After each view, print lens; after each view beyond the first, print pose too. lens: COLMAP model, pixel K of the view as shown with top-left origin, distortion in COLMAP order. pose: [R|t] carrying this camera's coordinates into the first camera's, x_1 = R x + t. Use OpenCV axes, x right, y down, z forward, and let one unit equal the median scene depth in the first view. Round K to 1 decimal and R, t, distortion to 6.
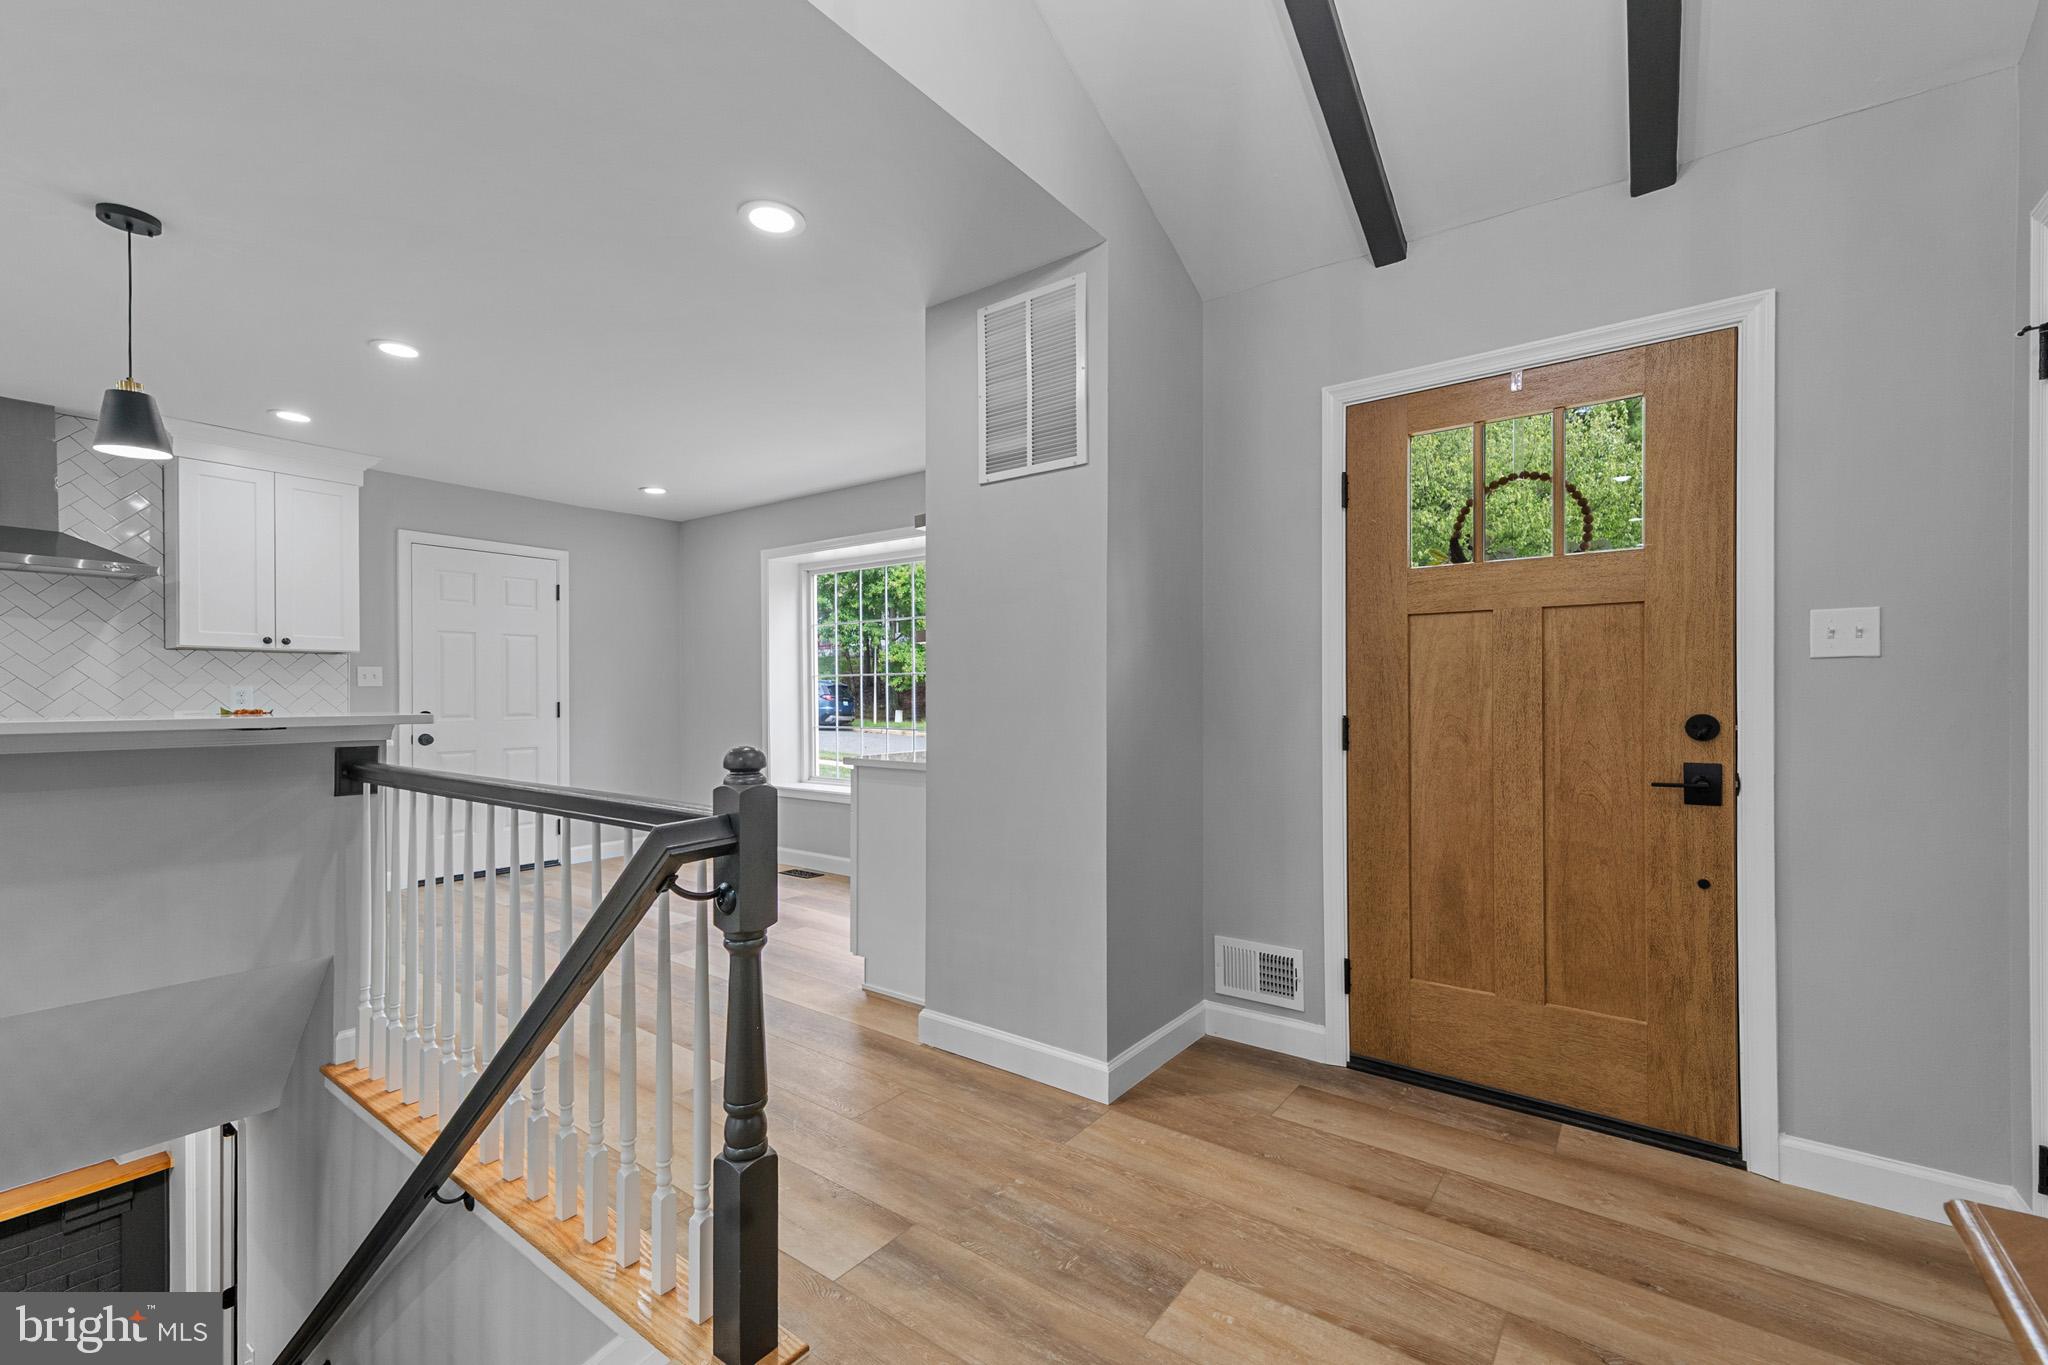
lens RADIAL K [[852.1, 0, 1027.2], [0, 852.1, 695.2], [0, 0, 1]] dist [0.018731, -0.000072]
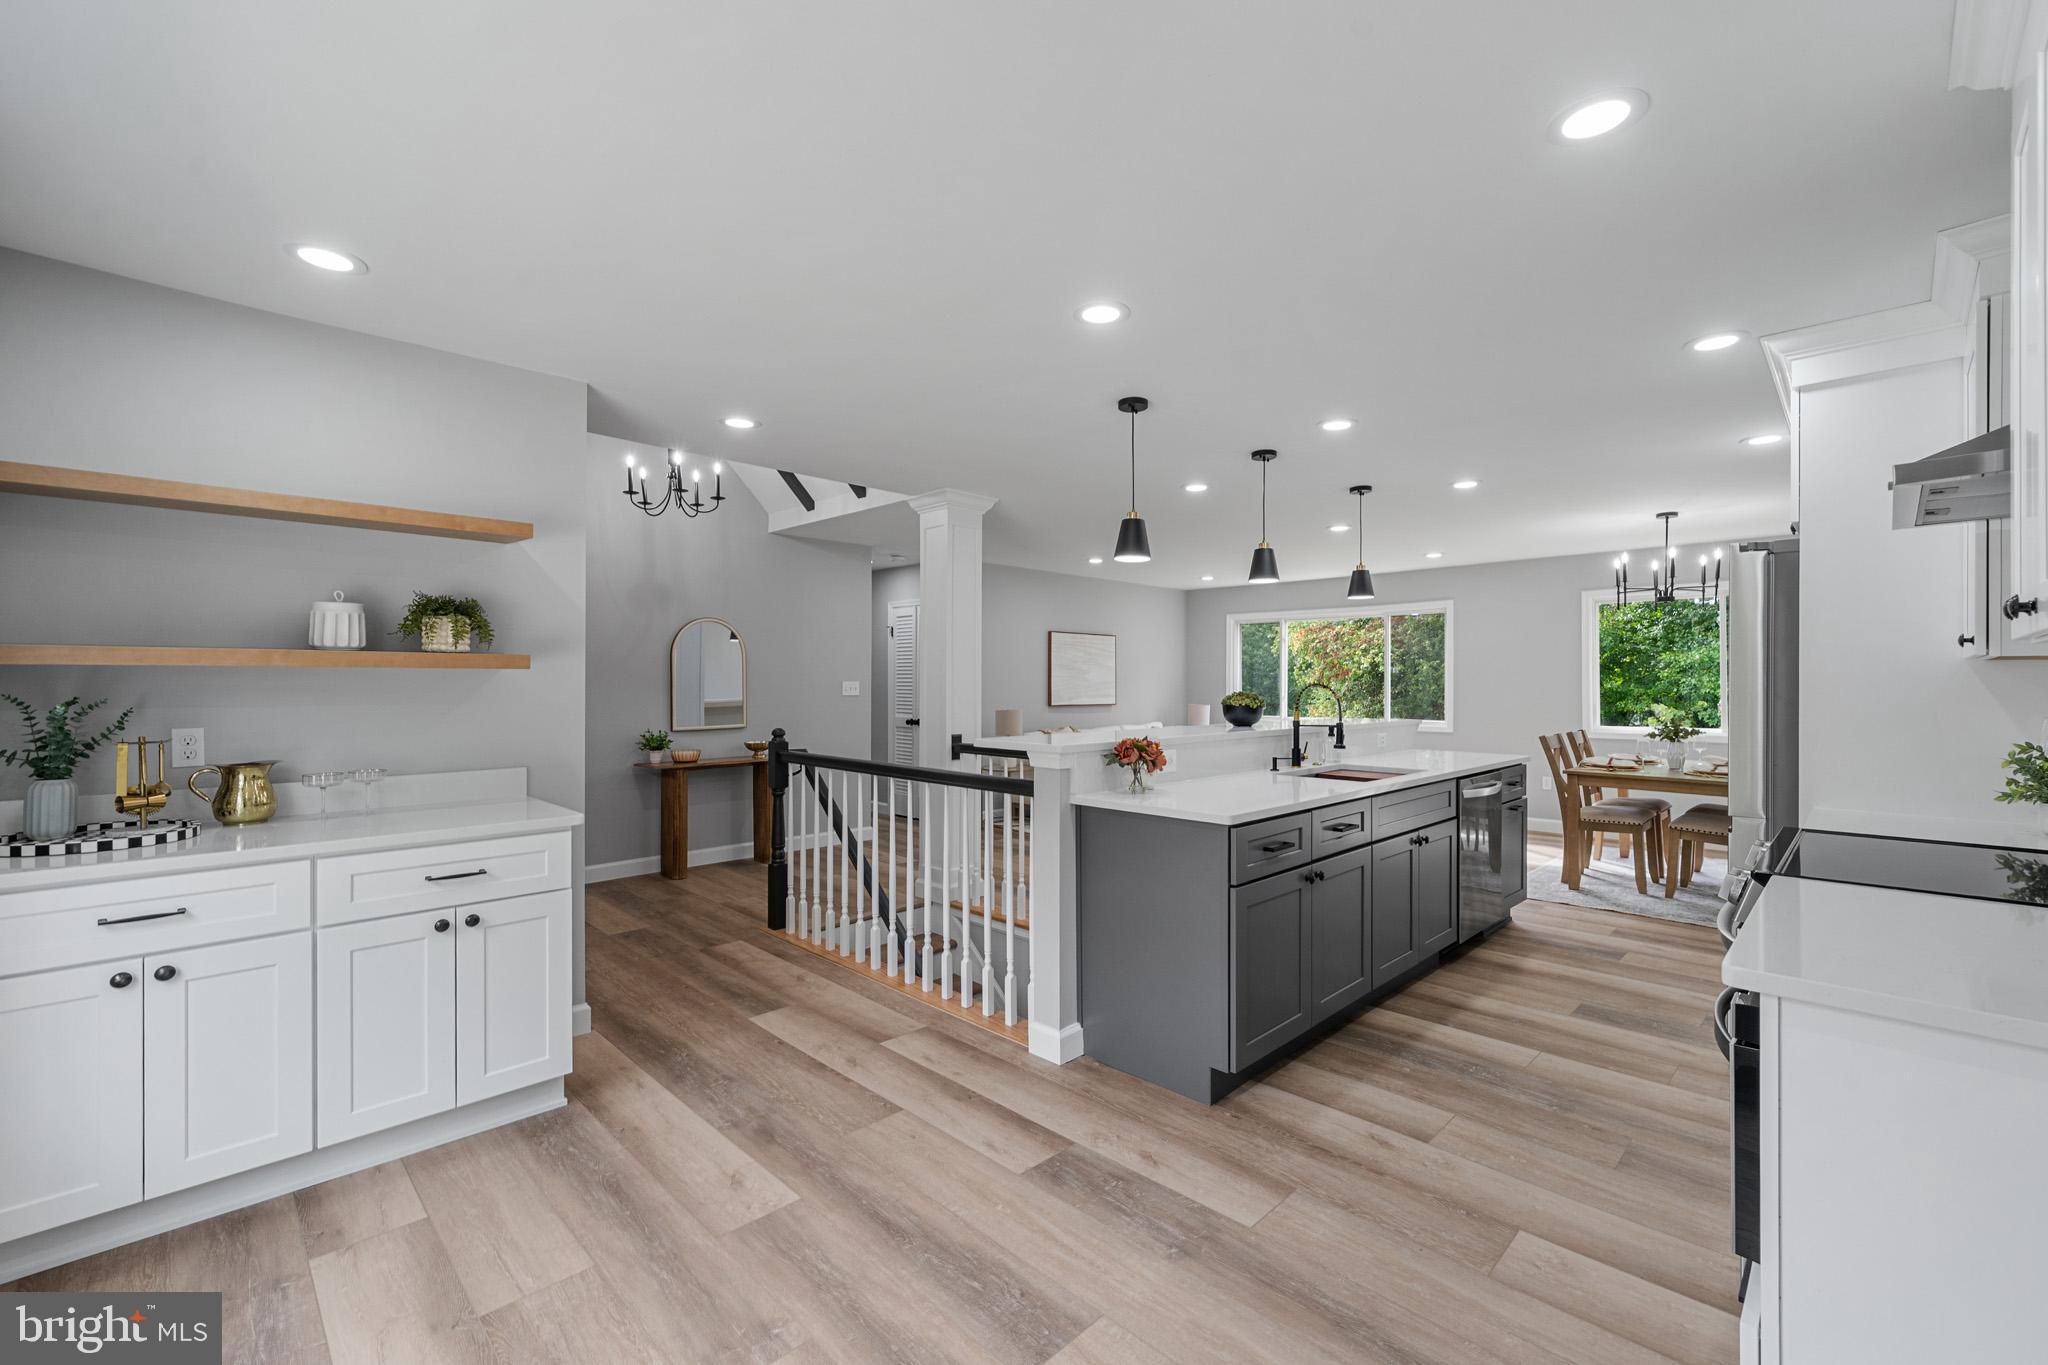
lens RADIAL K [[854.1, 0, 1029.9], [0, 854.1, 675.9], [0, 0, 1]] dist [-0.000069, -0.000384]
pose [[-0.988854, 0.004980, 0.148803, -1.097336], [0.004066, 0.999971, -0.006445, -0.074435], [-0.148831, -0.005768, -0.988846, 2.551447]]
